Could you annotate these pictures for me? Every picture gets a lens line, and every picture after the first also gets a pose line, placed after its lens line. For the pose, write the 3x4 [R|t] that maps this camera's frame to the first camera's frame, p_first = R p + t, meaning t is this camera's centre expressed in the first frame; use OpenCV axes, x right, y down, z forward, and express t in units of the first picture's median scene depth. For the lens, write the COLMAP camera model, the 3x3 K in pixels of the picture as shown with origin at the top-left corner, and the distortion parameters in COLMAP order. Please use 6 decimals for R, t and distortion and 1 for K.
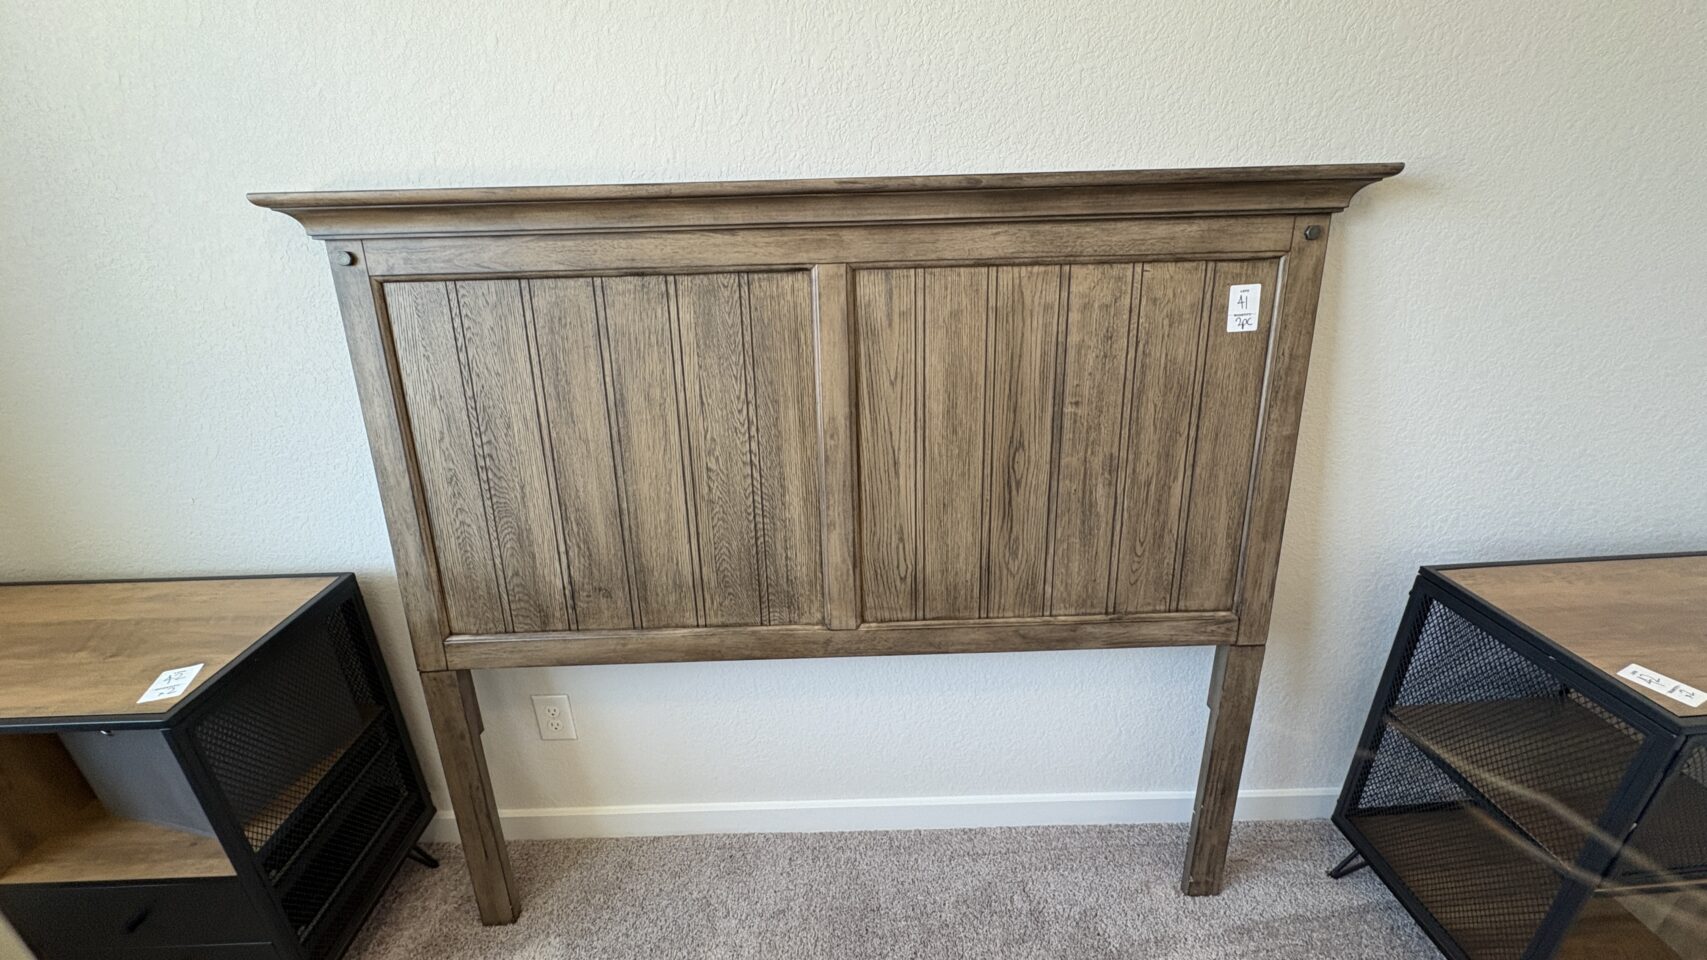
lens RADIAL K [[681.0, 0, 853.8], [0, 681.0, 486.8], [0, 0, 1]] dist [-0.006474, 0.000192]
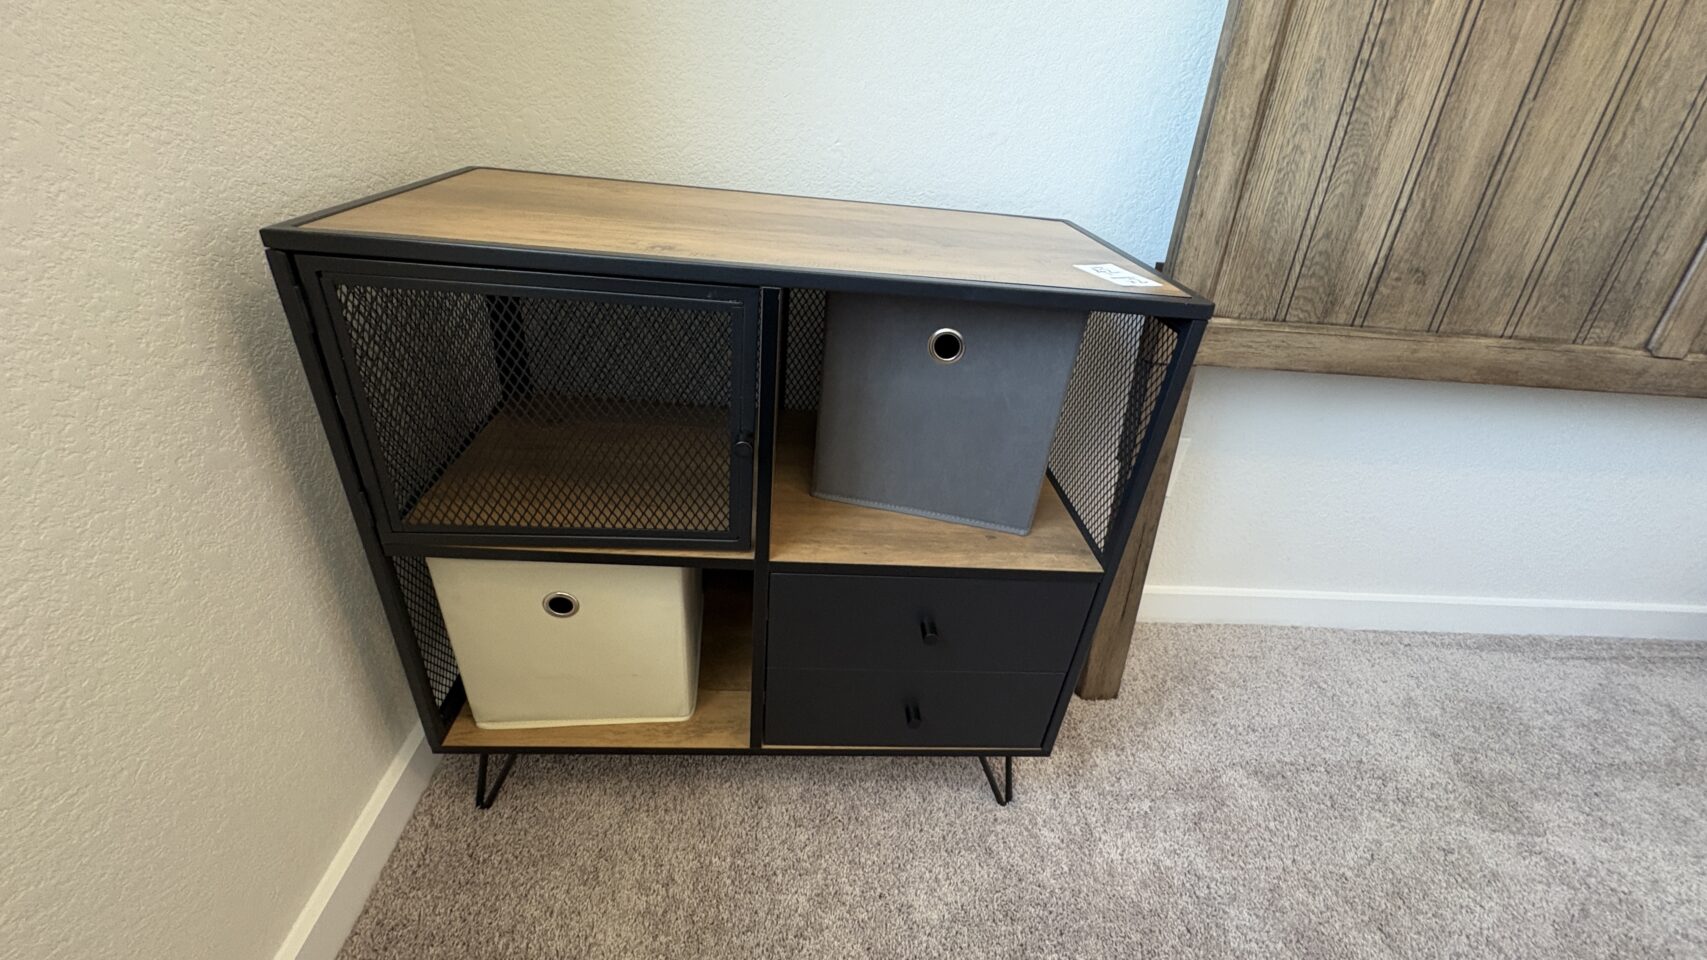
lens RADIAL K [[681.0, 0, 855.5], [0, 681.0, 473.2], [0, 0, 1]] dist [-0.006474, 0.000192]
pose [[0.993804, 0.075925, 0.081171, -1.048415], [-0.086688, 0.986553, 0.138556, 0.325944], [-0.069560, -0.144734, 0.987023, 0.273036]]
